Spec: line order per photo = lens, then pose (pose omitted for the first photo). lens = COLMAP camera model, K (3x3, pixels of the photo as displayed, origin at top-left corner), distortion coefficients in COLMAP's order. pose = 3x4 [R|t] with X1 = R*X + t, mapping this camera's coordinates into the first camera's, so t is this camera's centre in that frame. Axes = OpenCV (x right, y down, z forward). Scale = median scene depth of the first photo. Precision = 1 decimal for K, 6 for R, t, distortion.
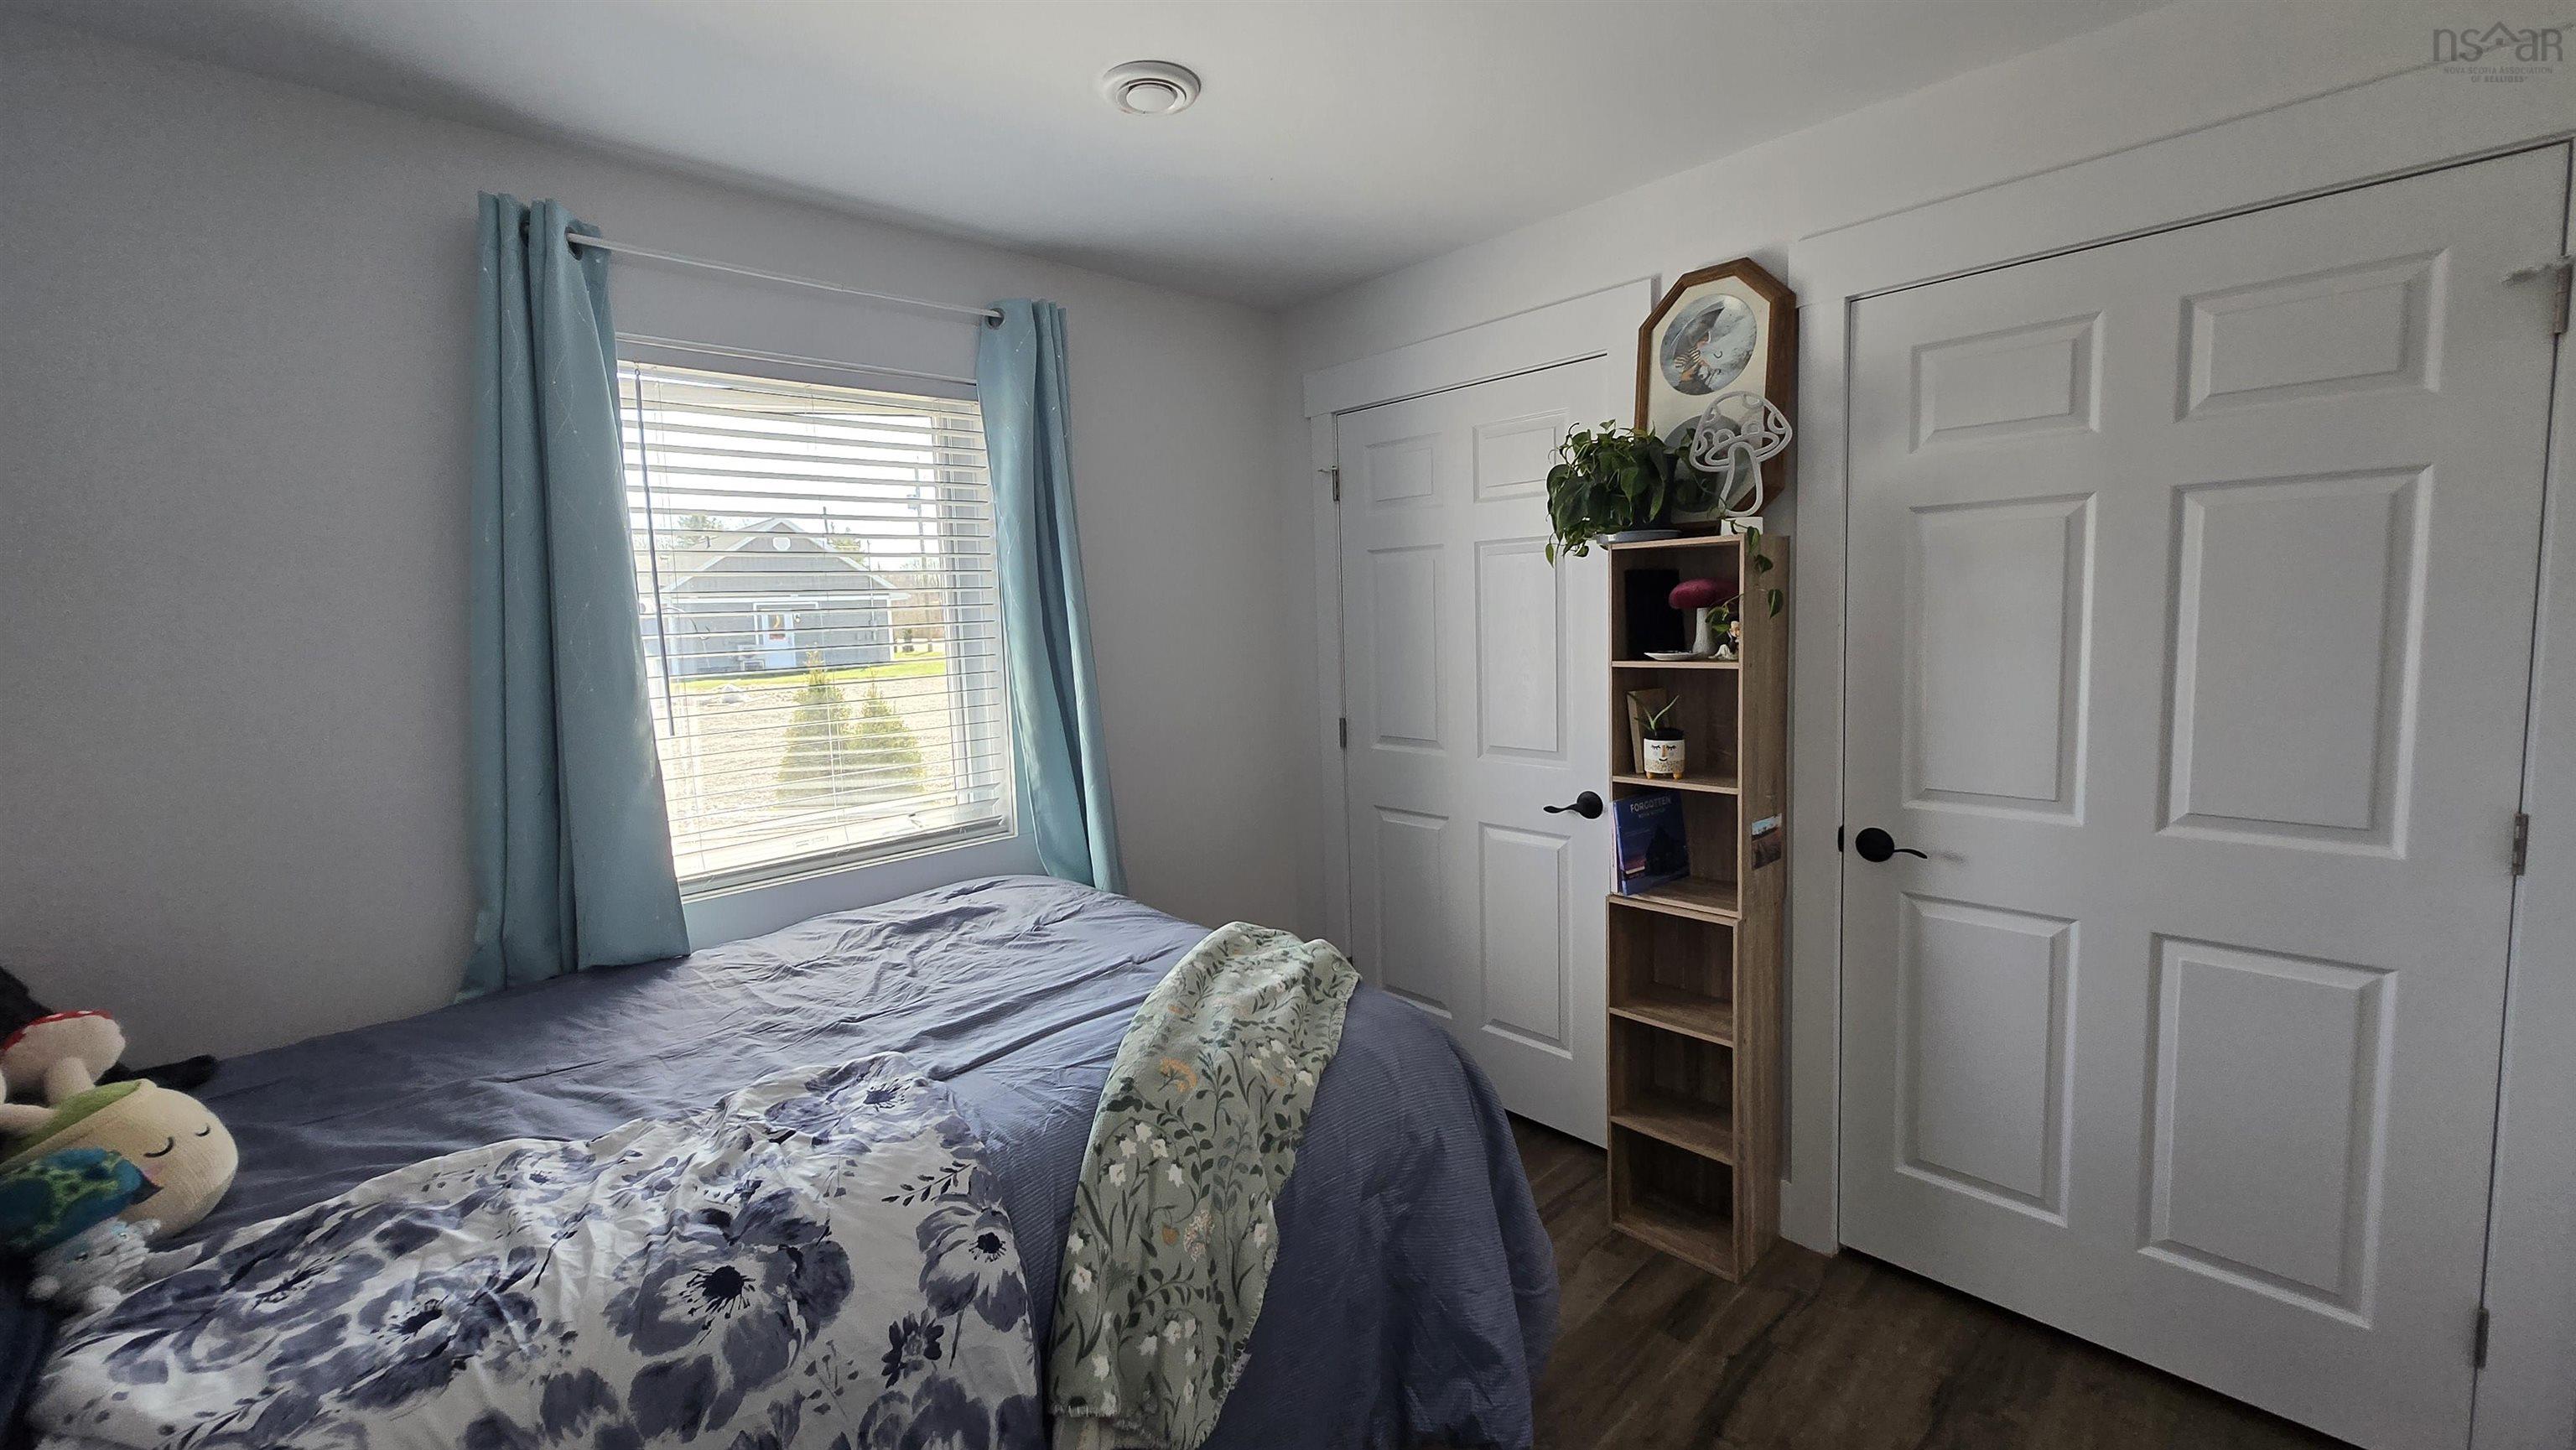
lens RADIAL K [[1015.4, 0, 1284.5], [0, 1015.4, 697.0], [0, 0, 1]] dist [0.002906, -0.000287]
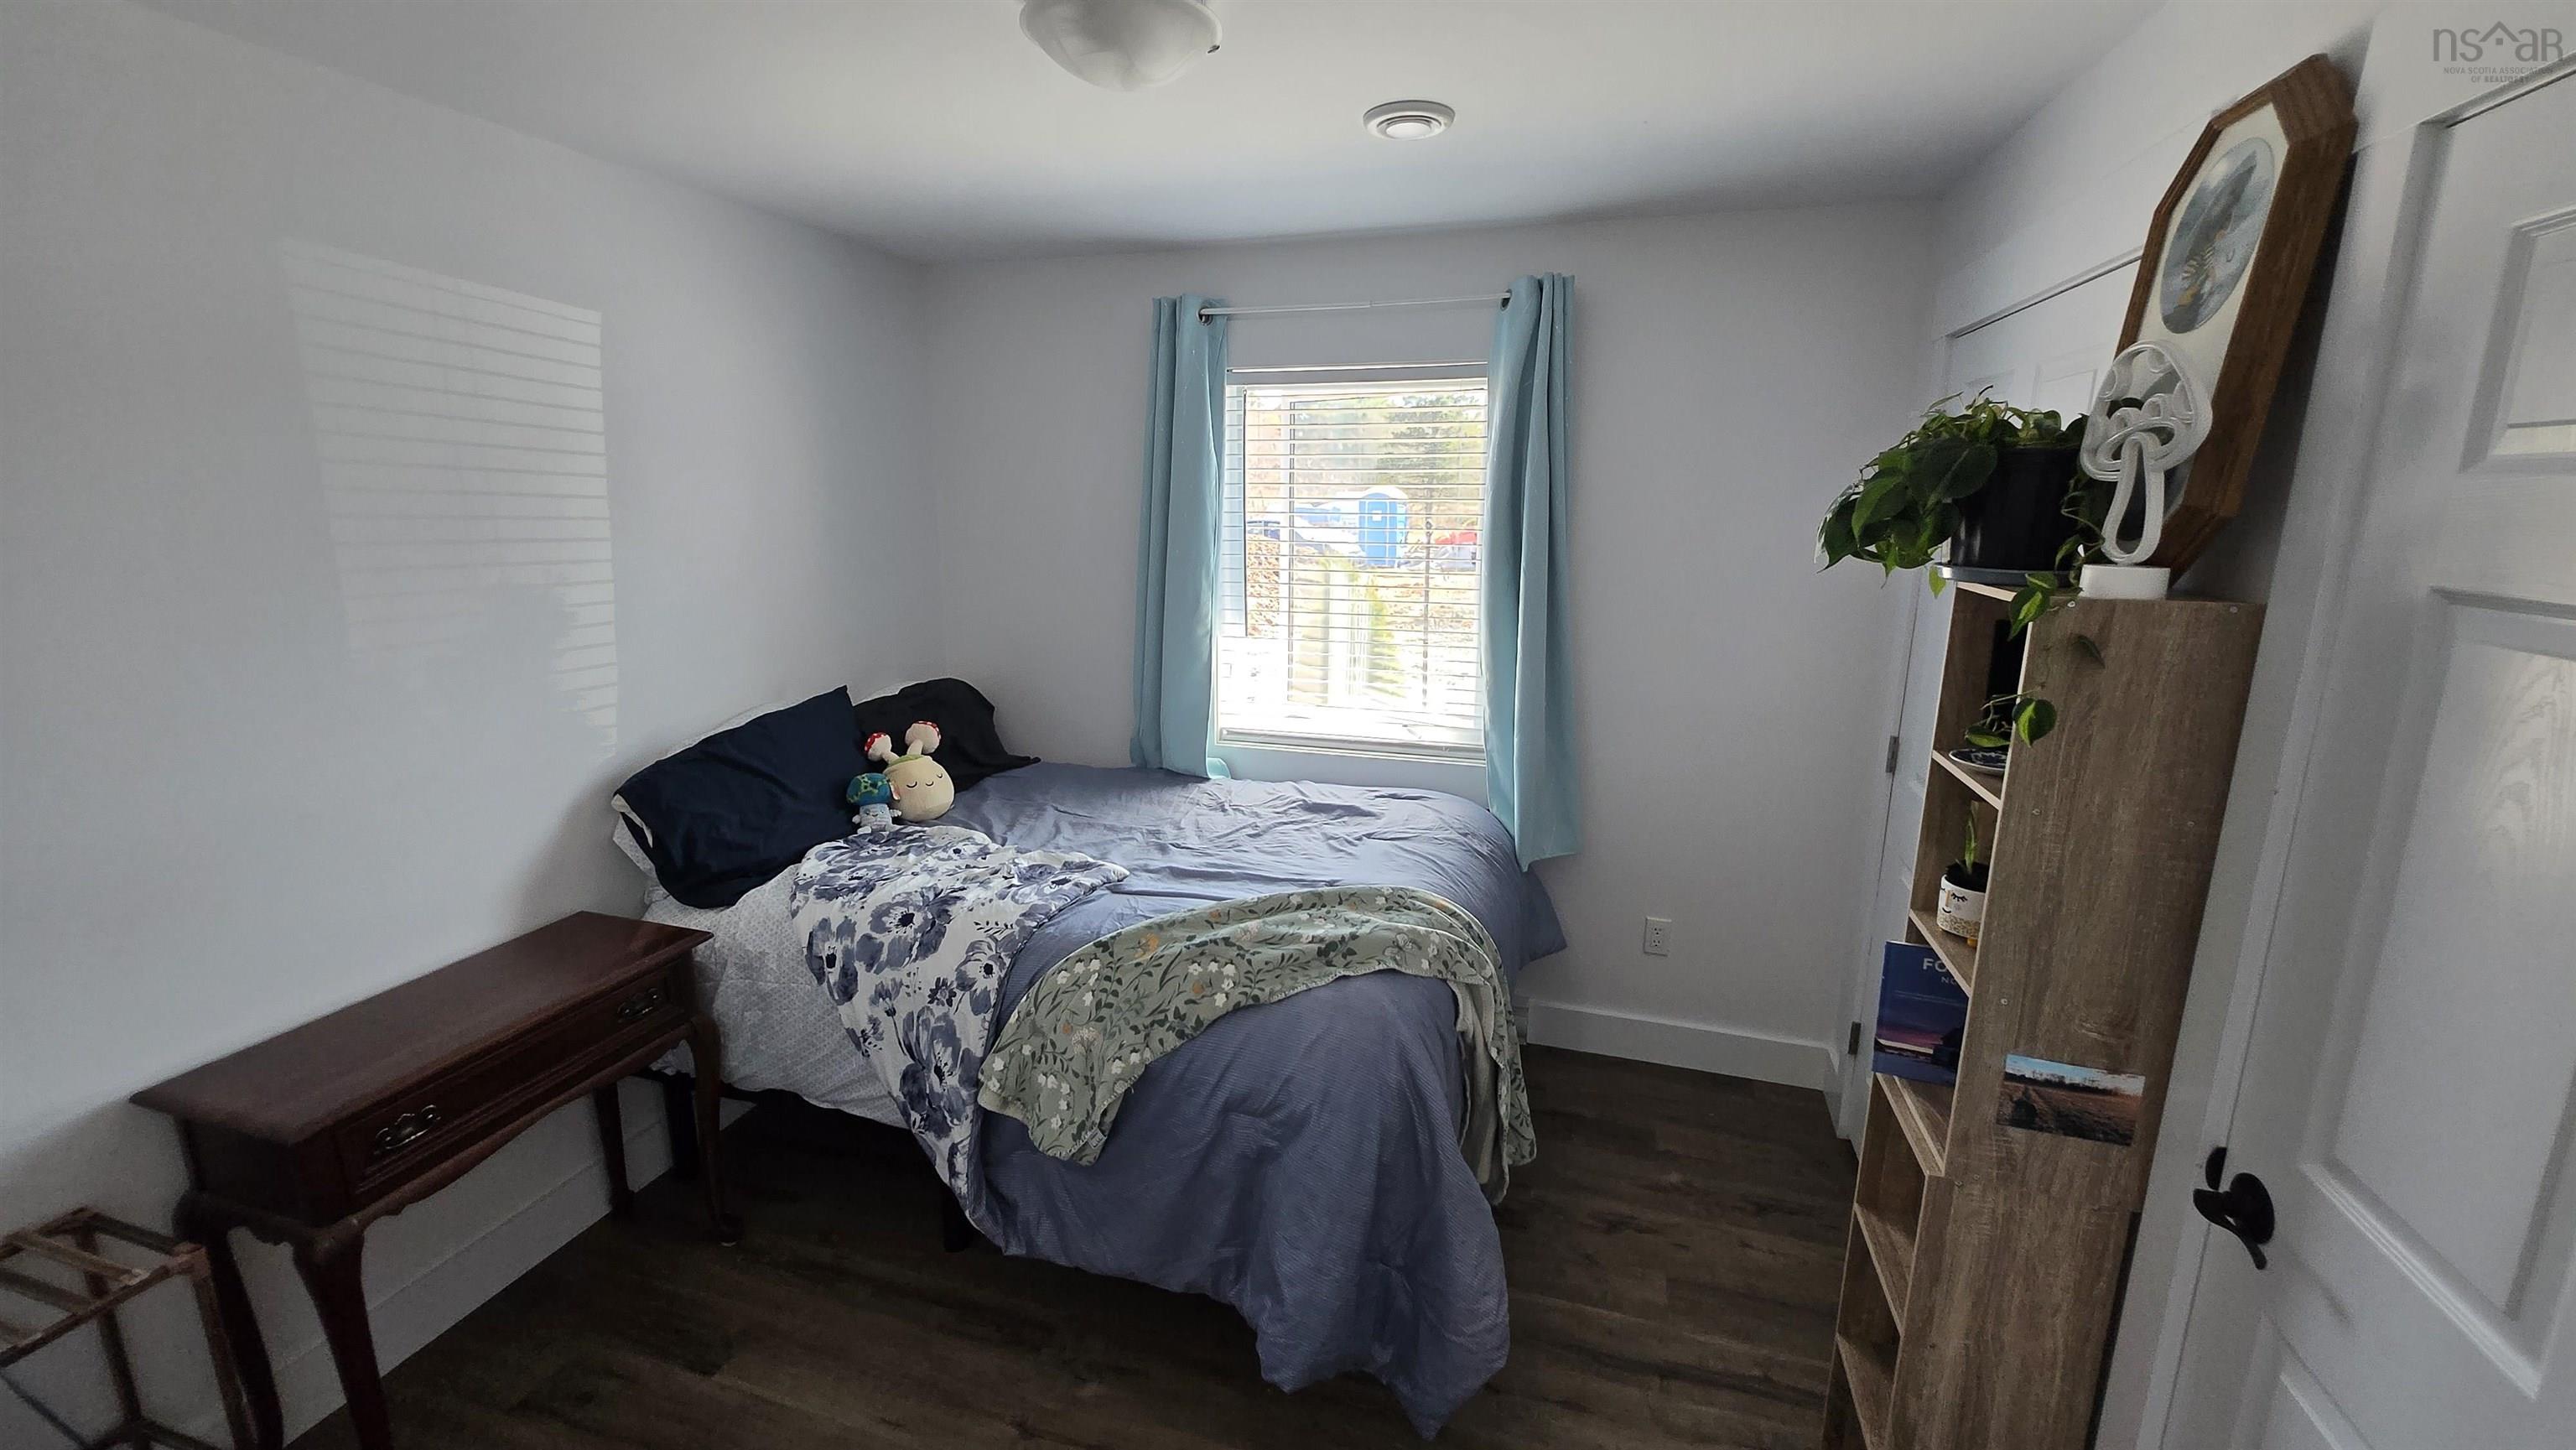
lens RADIAL K [[1015.4, 0, 1284.5], [0, 1015.4, 697.0], [0, 0, 1]] dist [0.002906, -0.000287]
pose [[0.492189, 0.211850, -0.844316, 1.115034], [-0.098850, 0.977262, 0.187584, -0.254634], [0.864857, -0.008866, 0.501939, 0.460414]]
